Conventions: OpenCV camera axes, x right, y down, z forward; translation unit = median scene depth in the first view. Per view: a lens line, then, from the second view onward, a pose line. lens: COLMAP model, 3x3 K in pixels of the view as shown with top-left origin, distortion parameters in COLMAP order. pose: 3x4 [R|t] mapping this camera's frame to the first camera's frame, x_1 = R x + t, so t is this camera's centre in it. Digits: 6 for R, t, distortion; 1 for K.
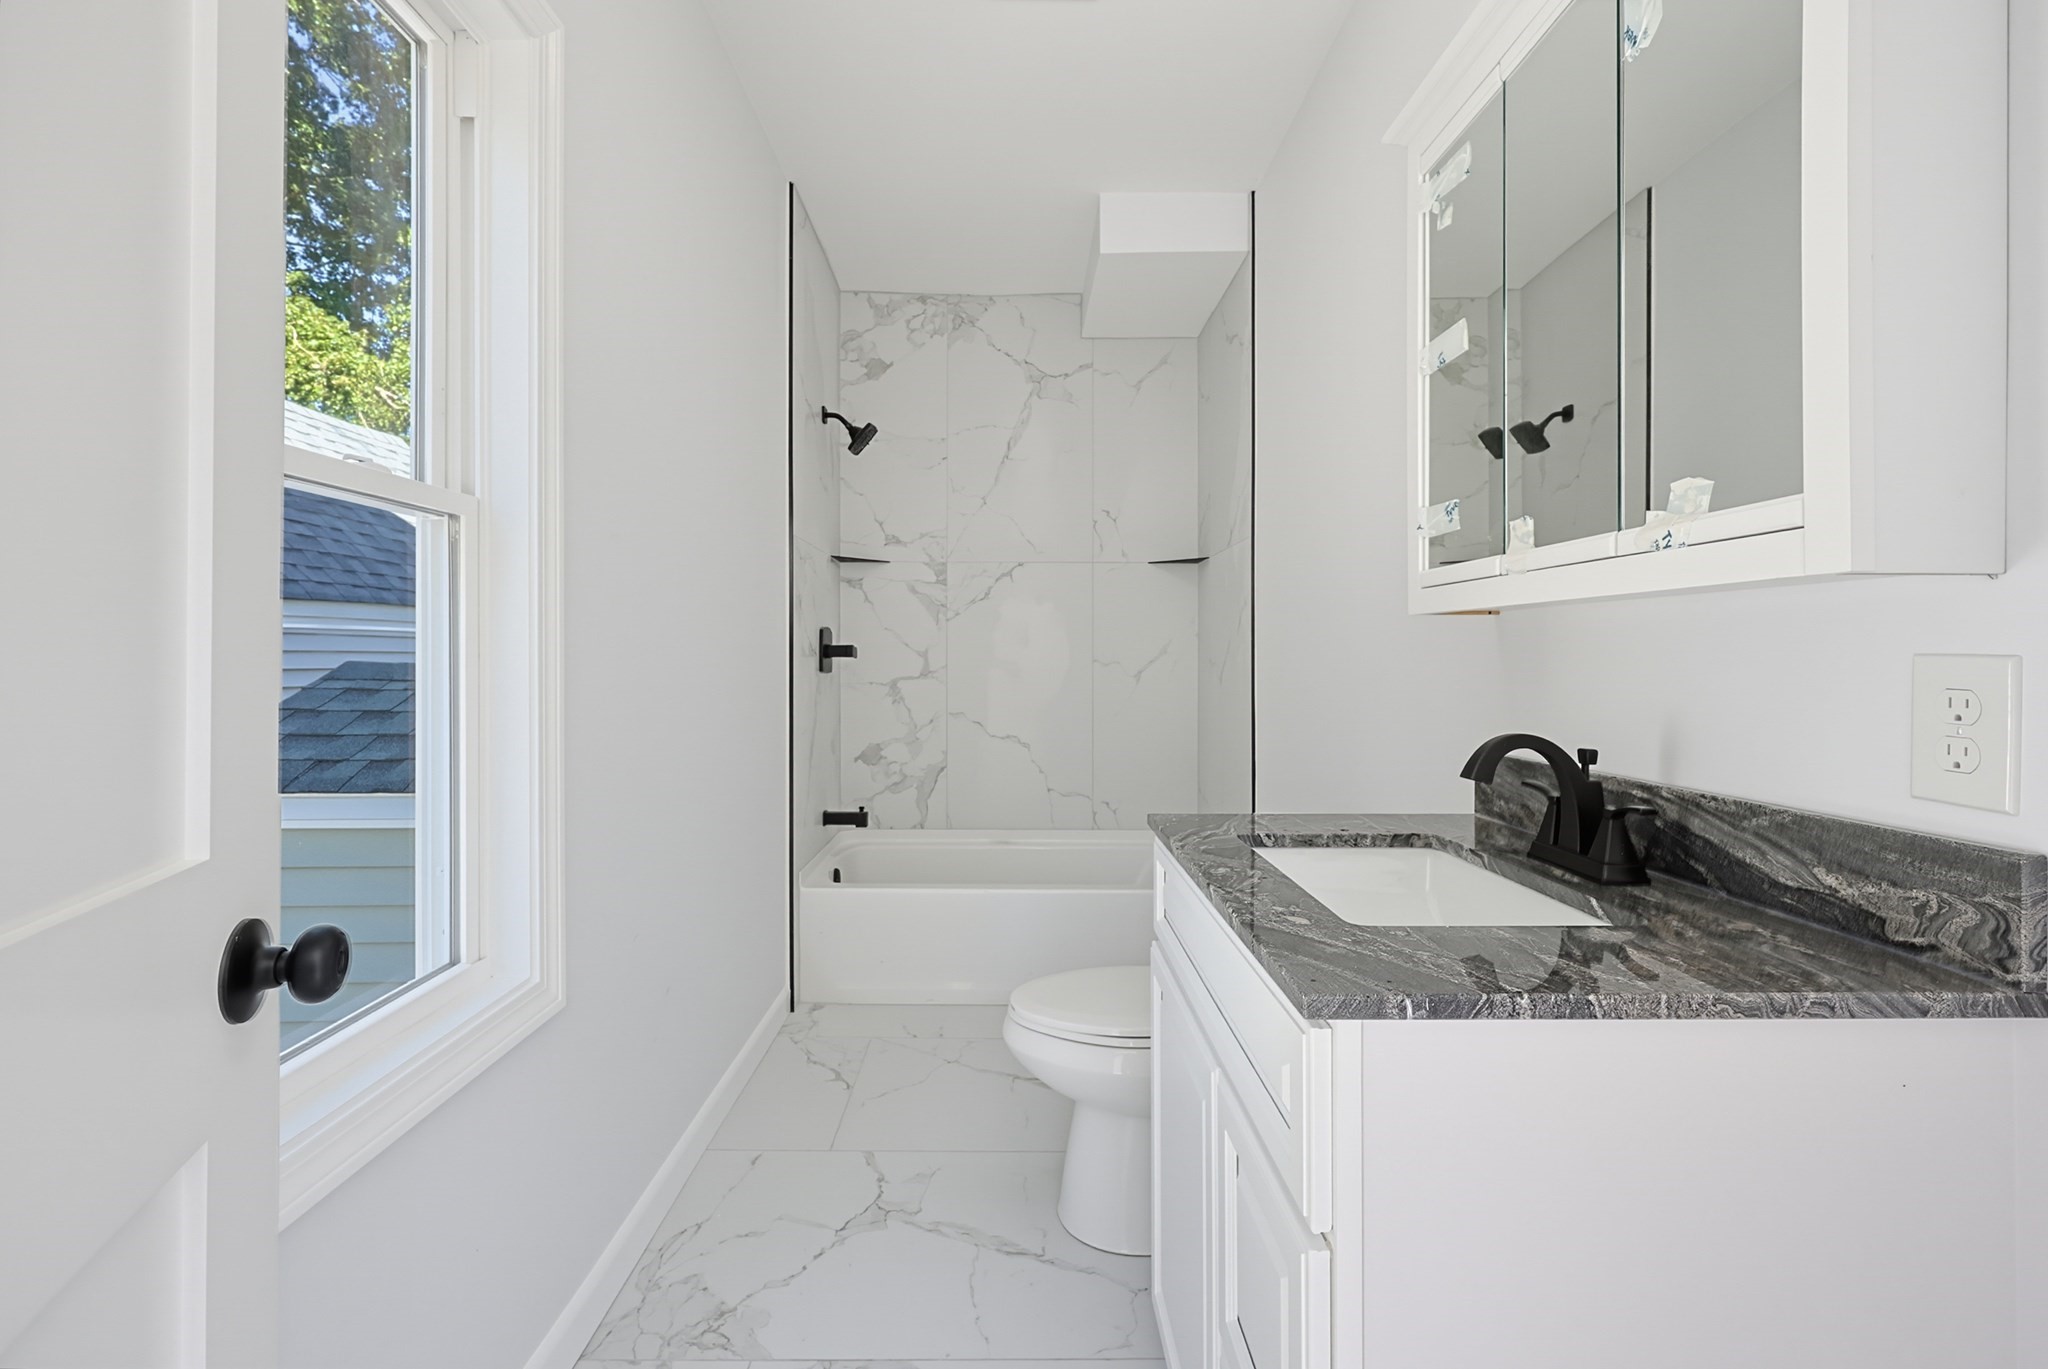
lens RADIAL K [[860.1, 0, 1038.6], [0, 860.1, 656.0], [0, 0, 1]] dist [-0.000749, -0.000011]
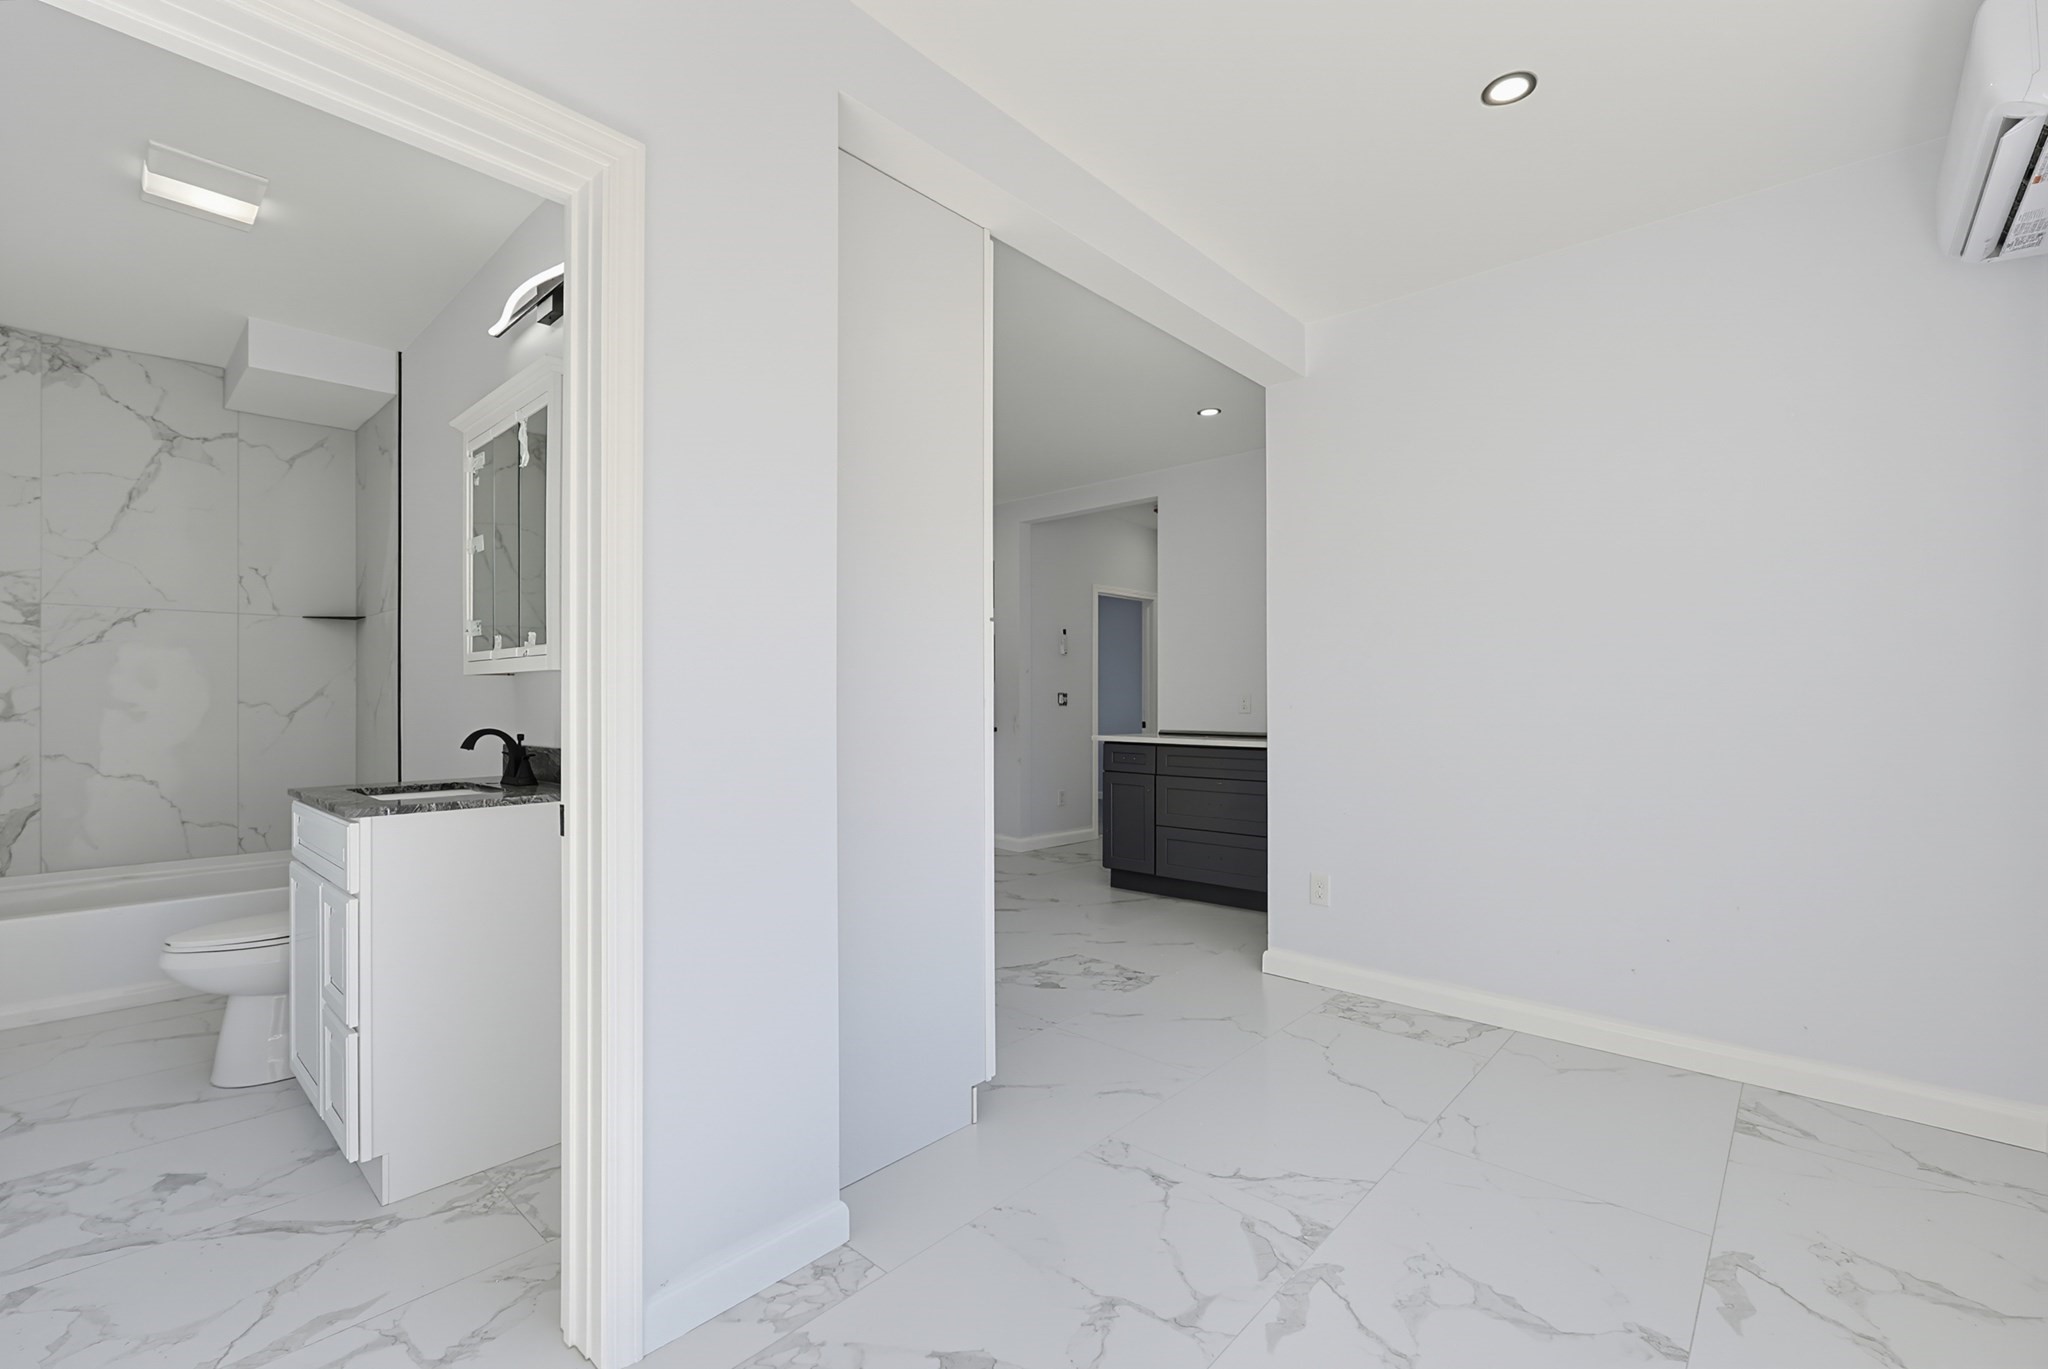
lens RADIAL K [[883.8, 0, 1028.8], [0, 883.8, 693.3], [0, 0, 1]] dist [0.001539, -0.000018]
pose [[0.697355, 0.000728, 0.716725, -0.044495], [0.003013, 0.999988, -0.003947, 0.001920], [-0.716719, 0.004912, 0.697344, -0.532397]]
